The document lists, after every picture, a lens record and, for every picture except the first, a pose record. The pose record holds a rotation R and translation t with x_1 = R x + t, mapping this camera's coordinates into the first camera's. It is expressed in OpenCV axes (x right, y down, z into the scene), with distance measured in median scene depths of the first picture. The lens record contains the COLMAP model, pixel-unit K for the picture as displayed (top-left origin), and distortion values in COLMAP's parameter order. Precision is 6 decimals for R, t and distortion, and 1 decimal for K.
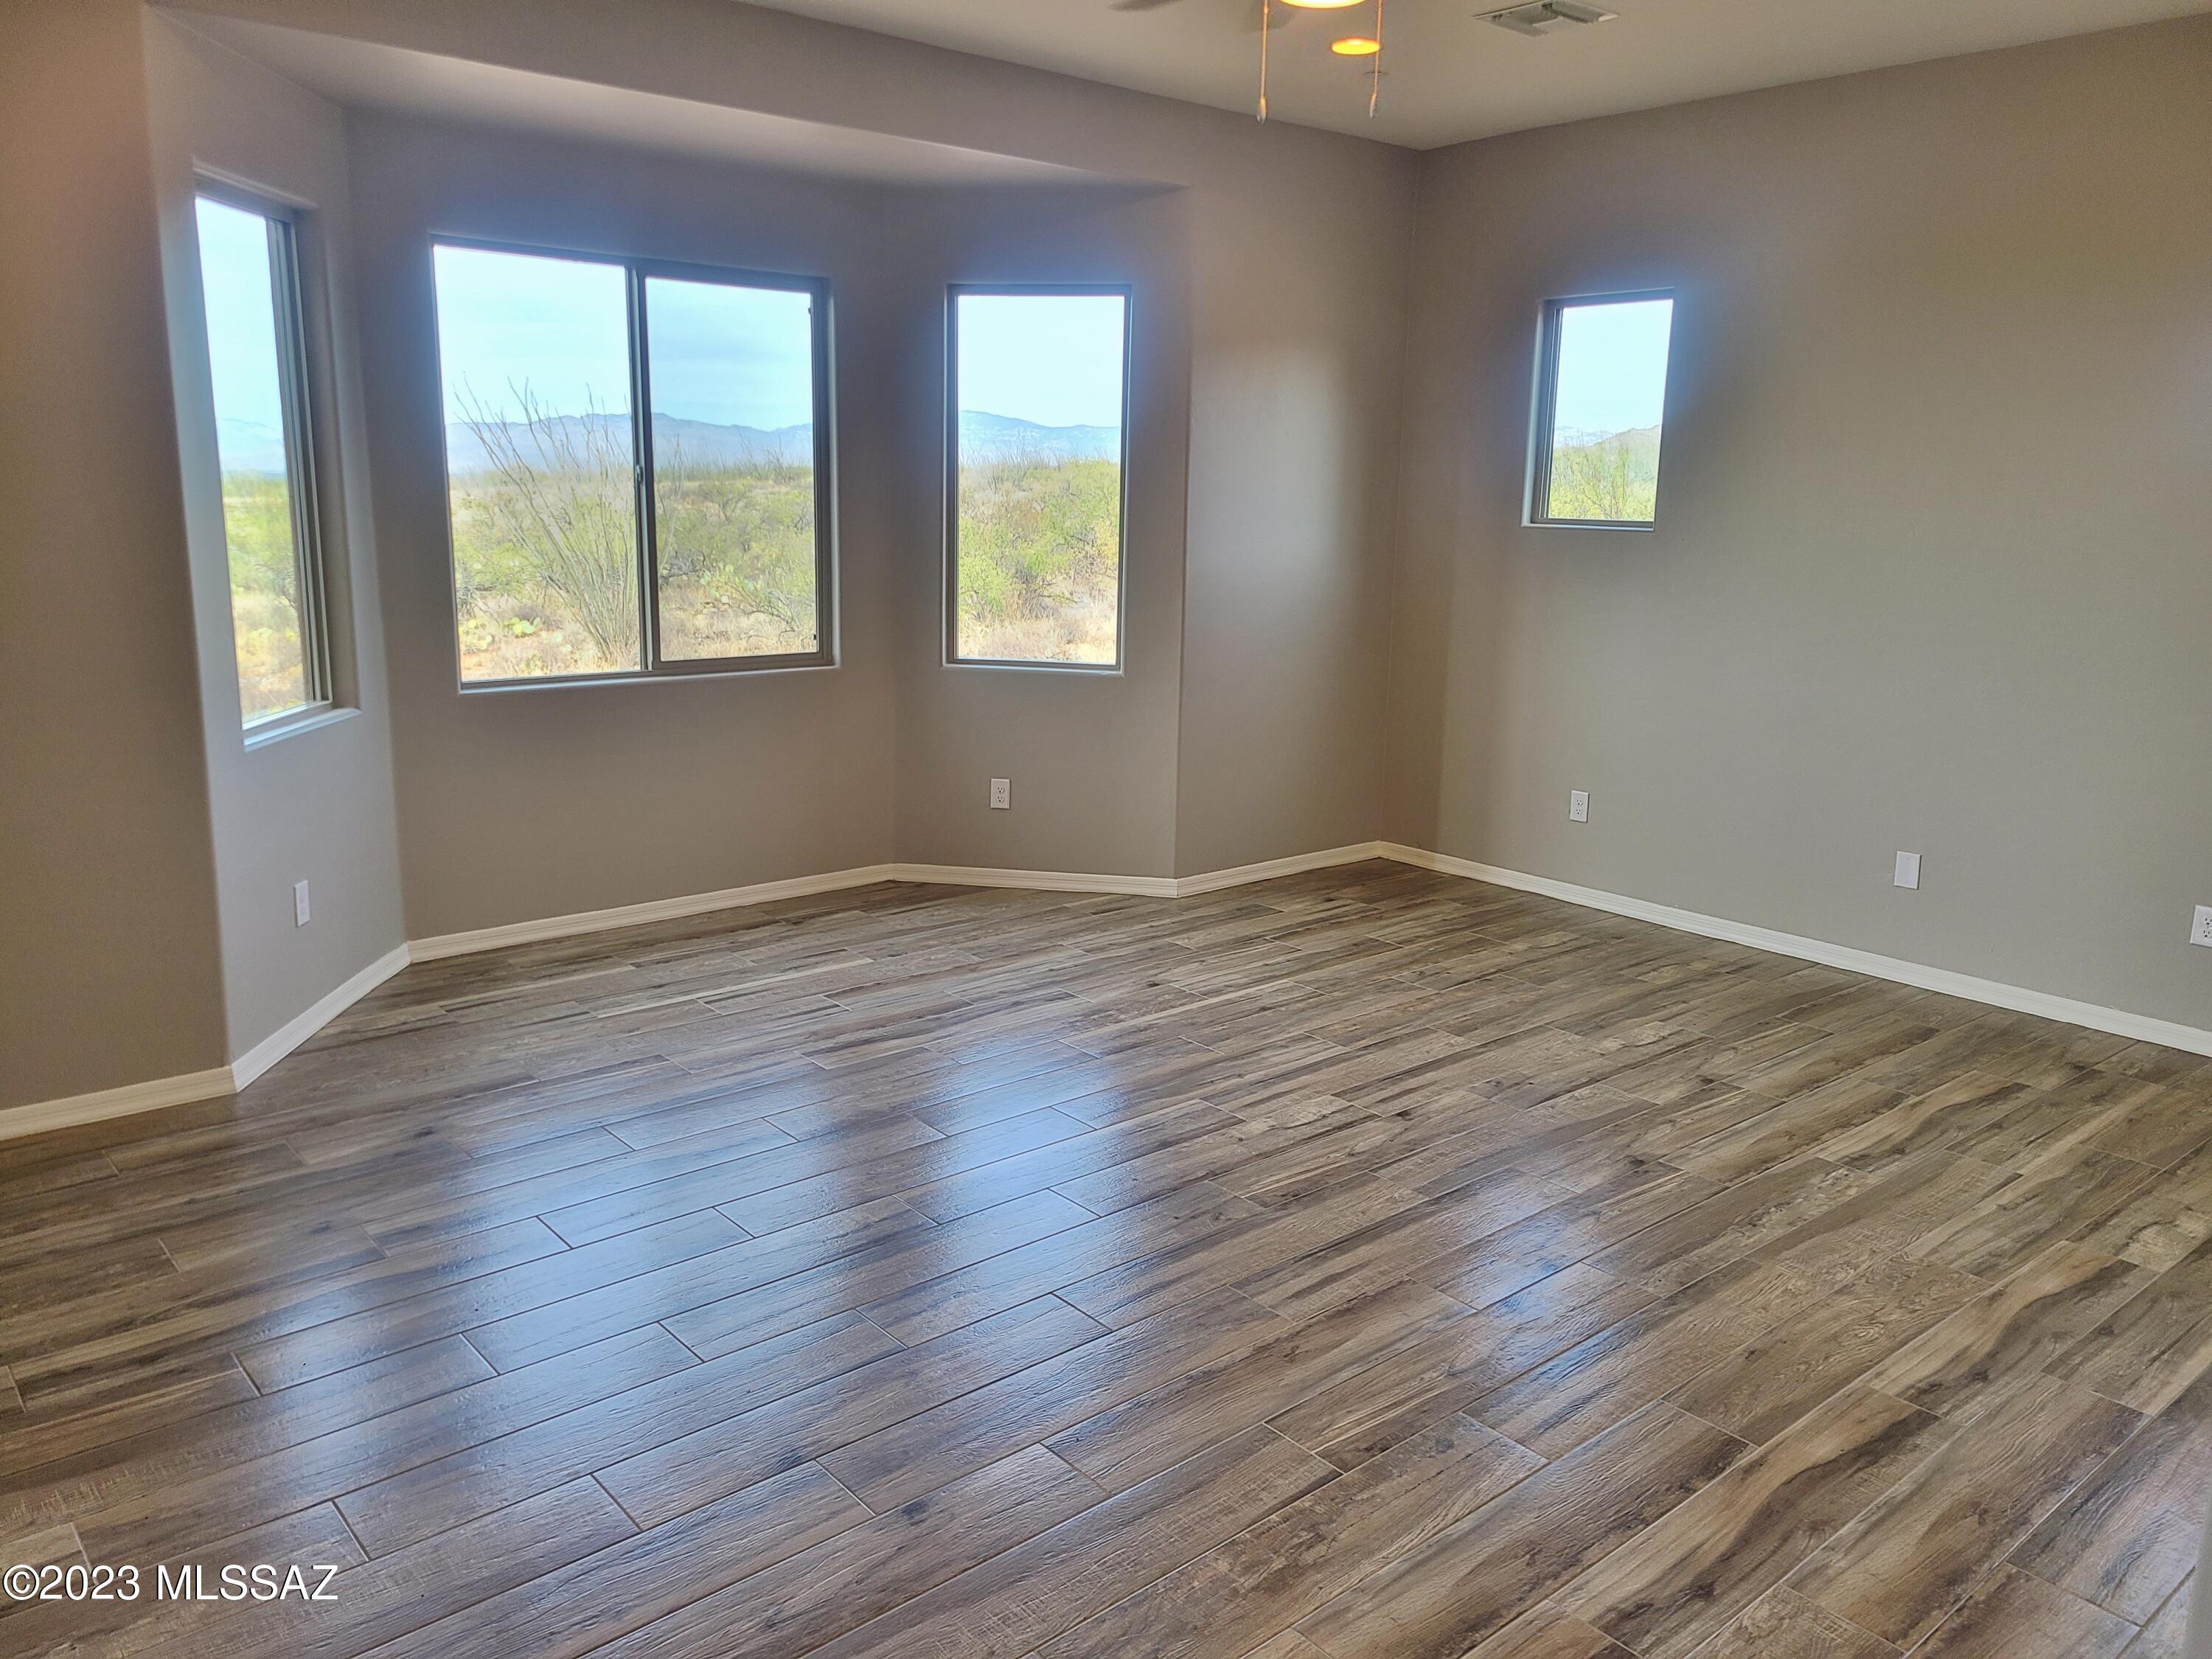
lens RADIAL K [[1671.0, 0, 1068.4], [0, 1671.0, 813.3], [0, 0, 1]] dist [0.073320, -0.064067]
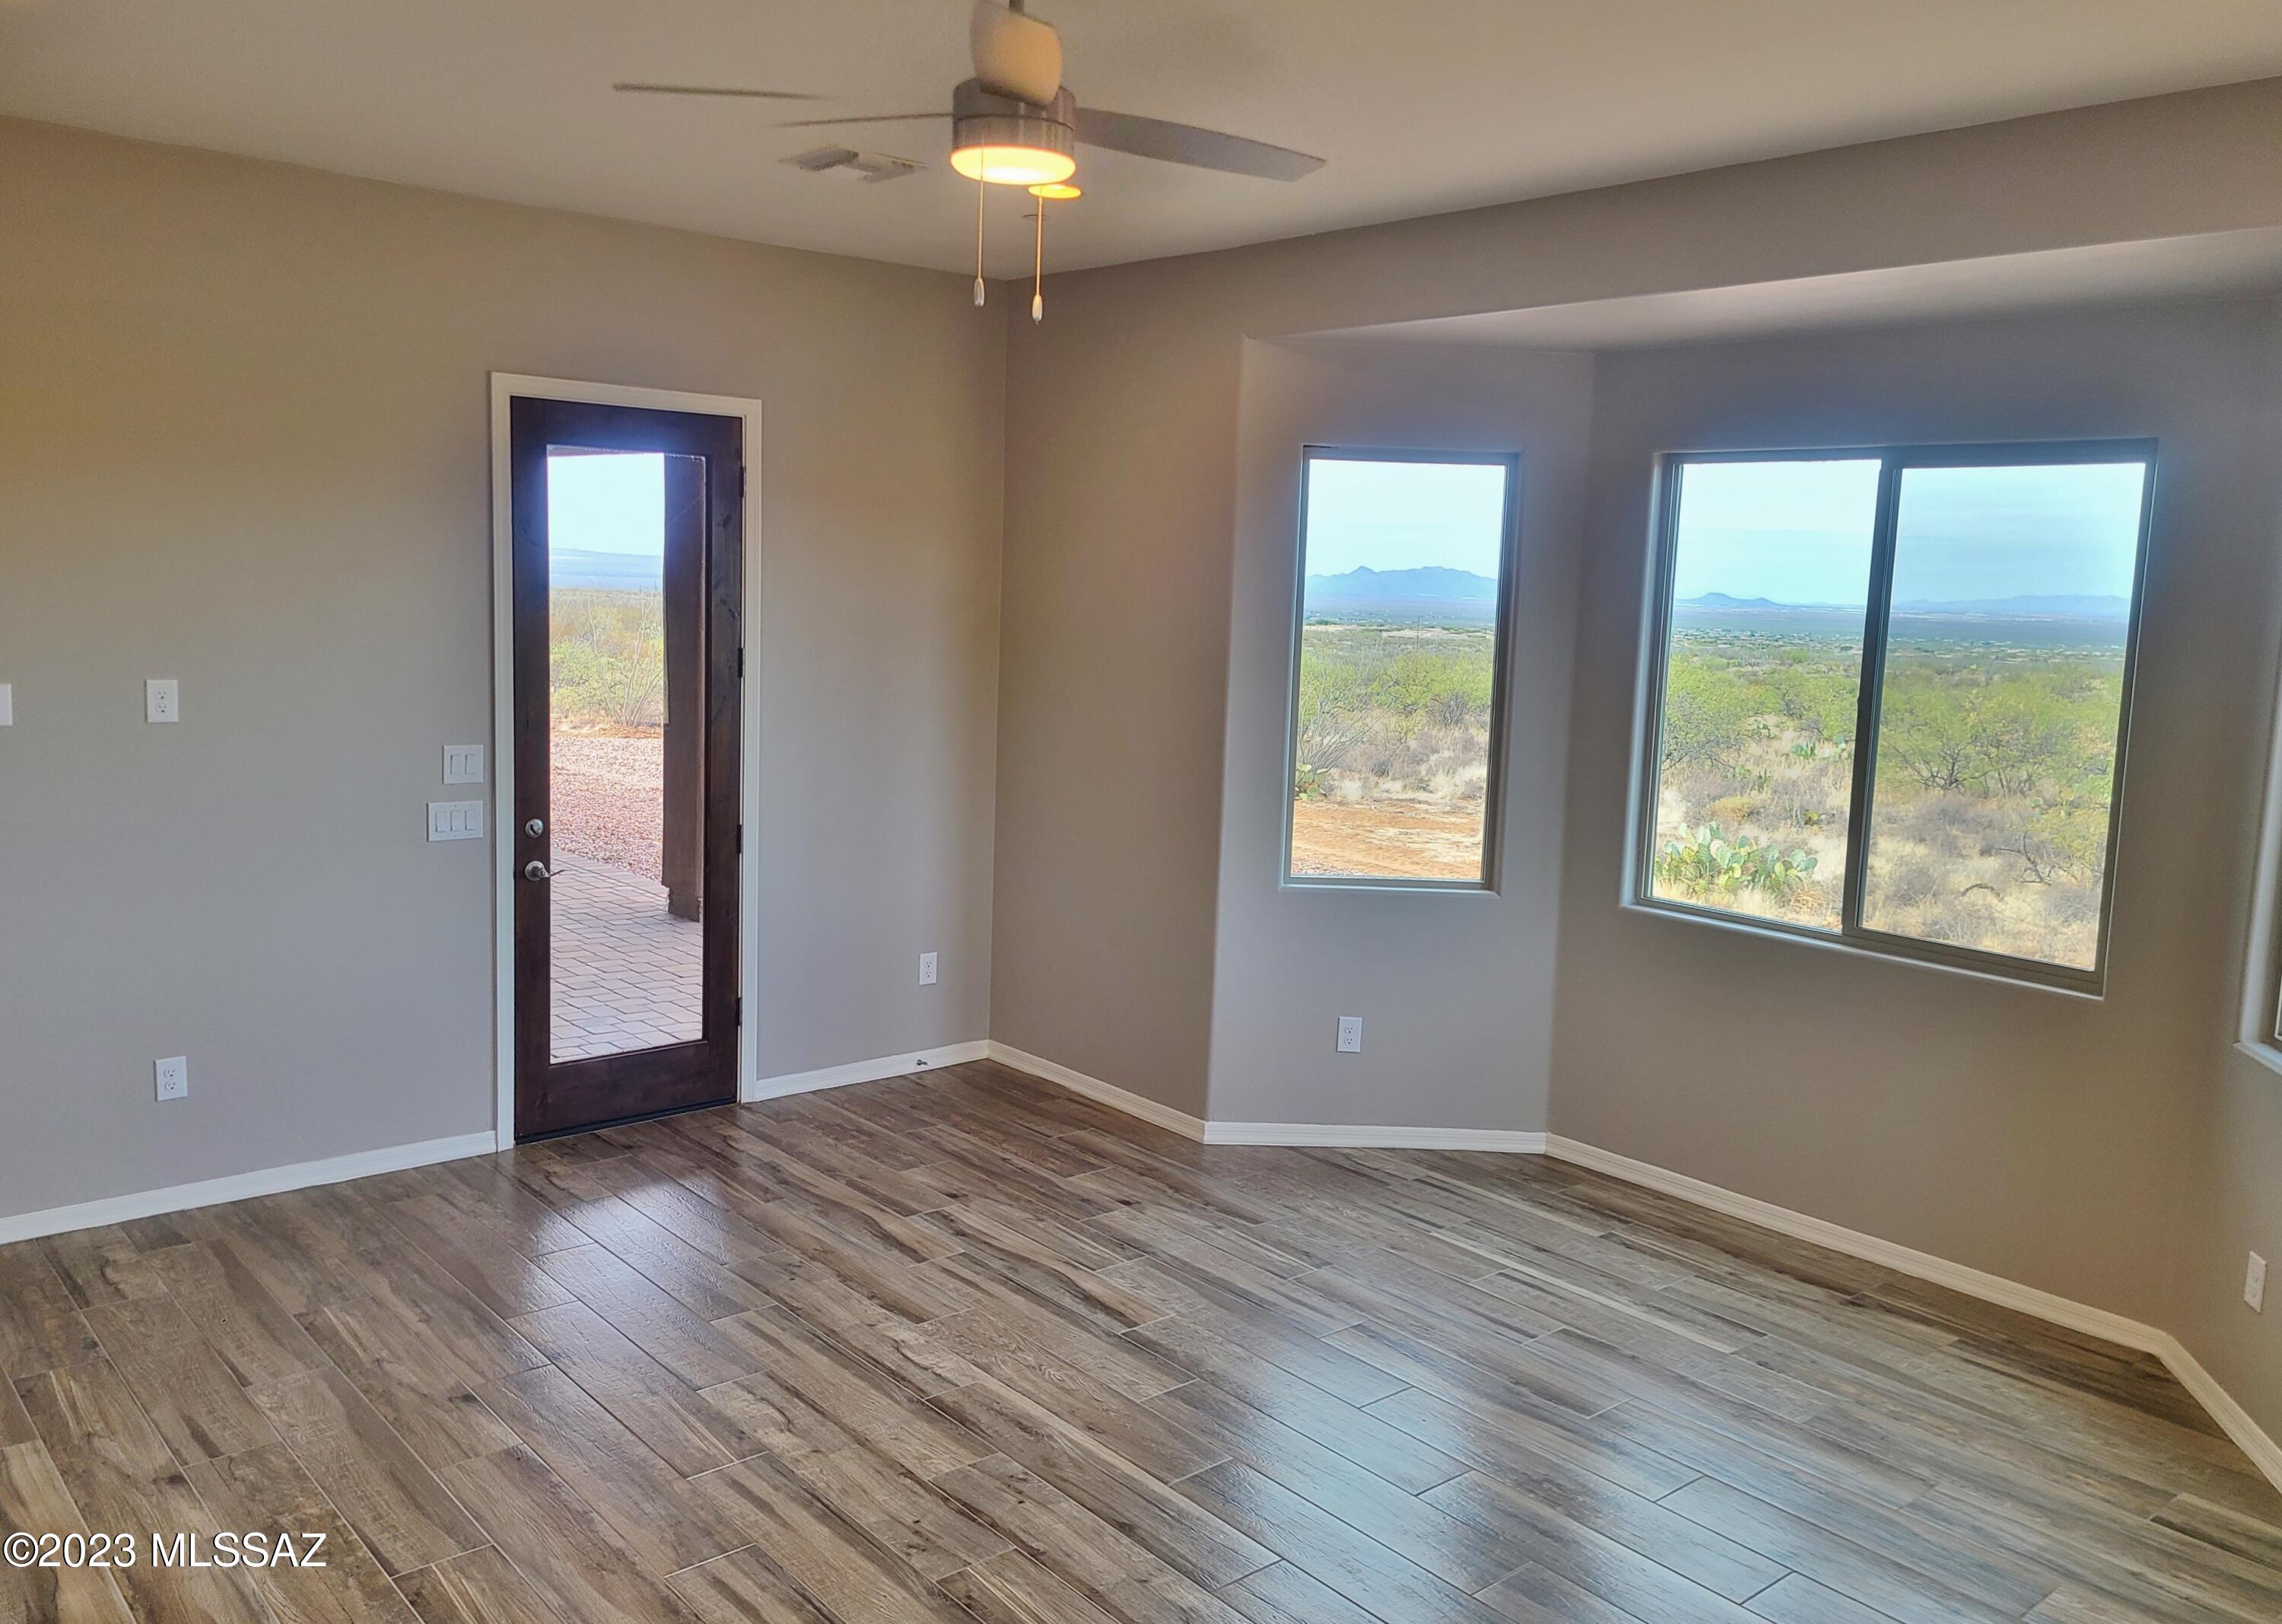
lens RADIAL K [[1780.0, 0, 1134.4], [0, 1780.0, 814.2], [0, 0, 1]] dist [0.047159, -0.019632]
pose [[0.008284, 0.120489, -0.992680, 0.758004], [-0.235069, 0.965130, 0.115183, -0.202936], [0.971943, 0.232394, 0.036318, 0.777713]]
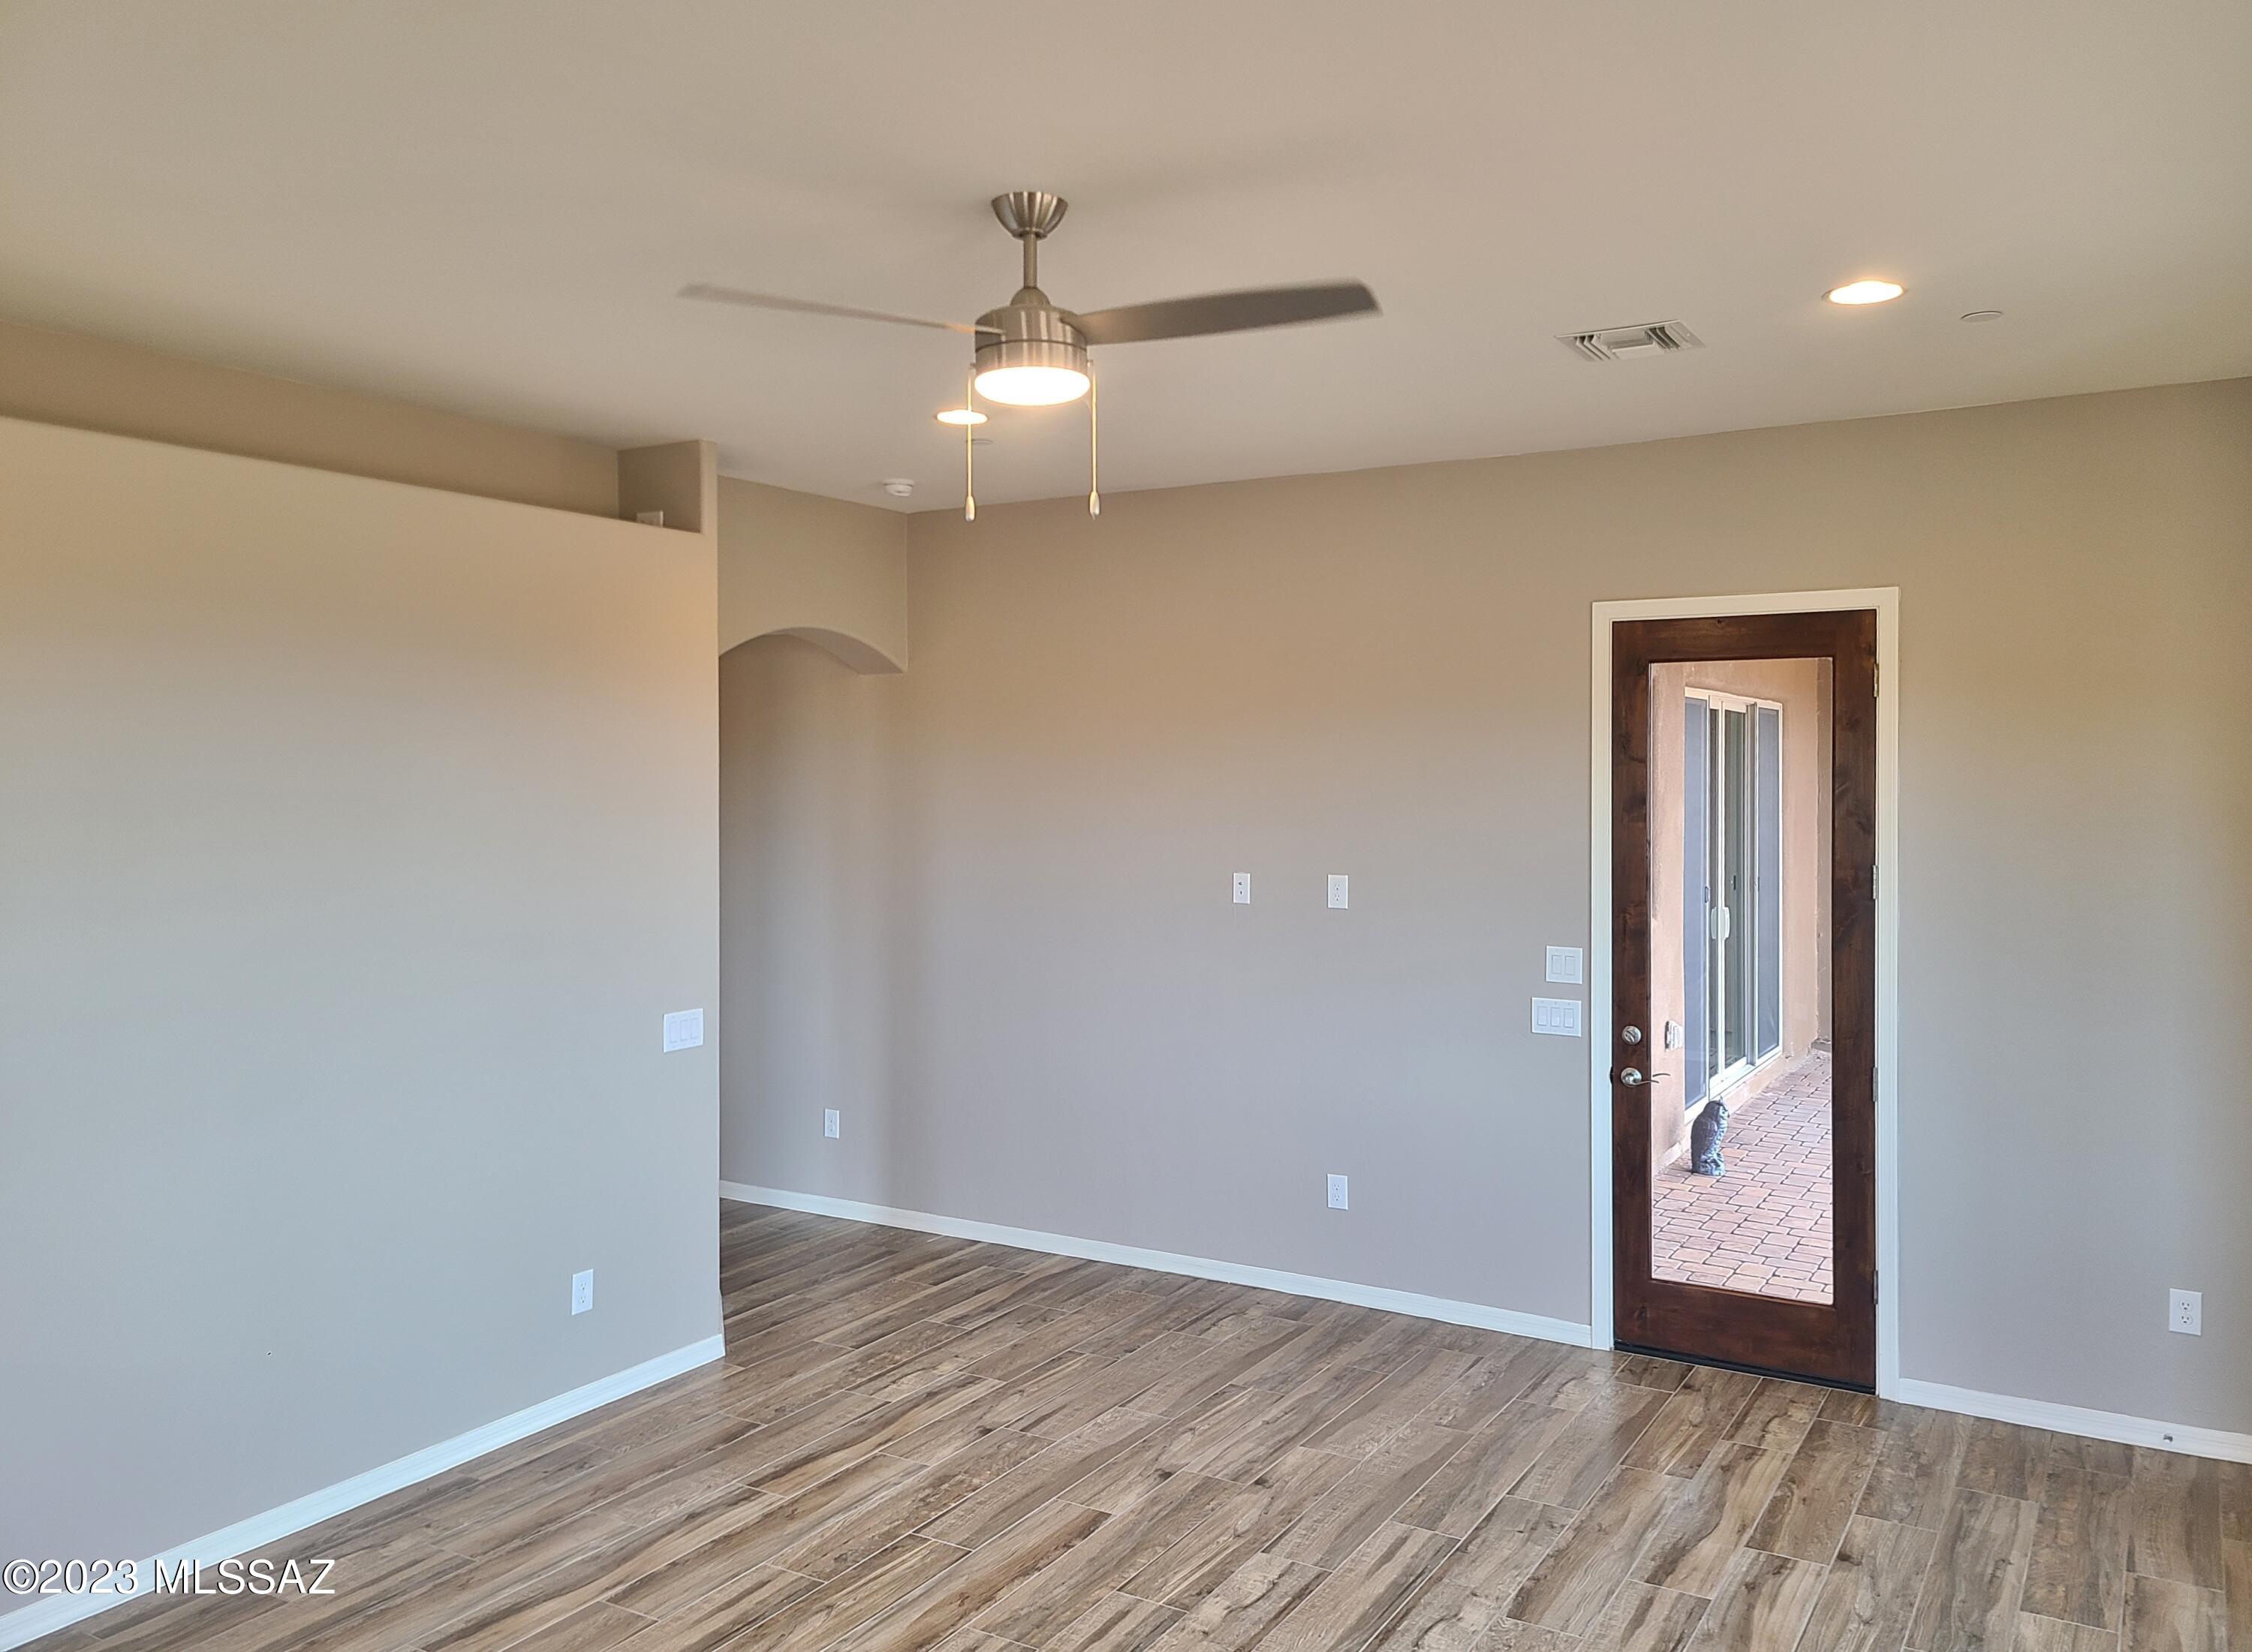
lens RADIAL K [[1701.1, 0, 1132.2], [0, 1701.1, 833.4], [0, 0, 1]] dist [0.073320, -0.064067]
pose [[-0.942798, -0.007893, -0.333271, 0.286591], [-0.084729, 0.972564, 0.216658, -0.318315], [0.322418, 0.232503, -0.917600, 1.354257]]
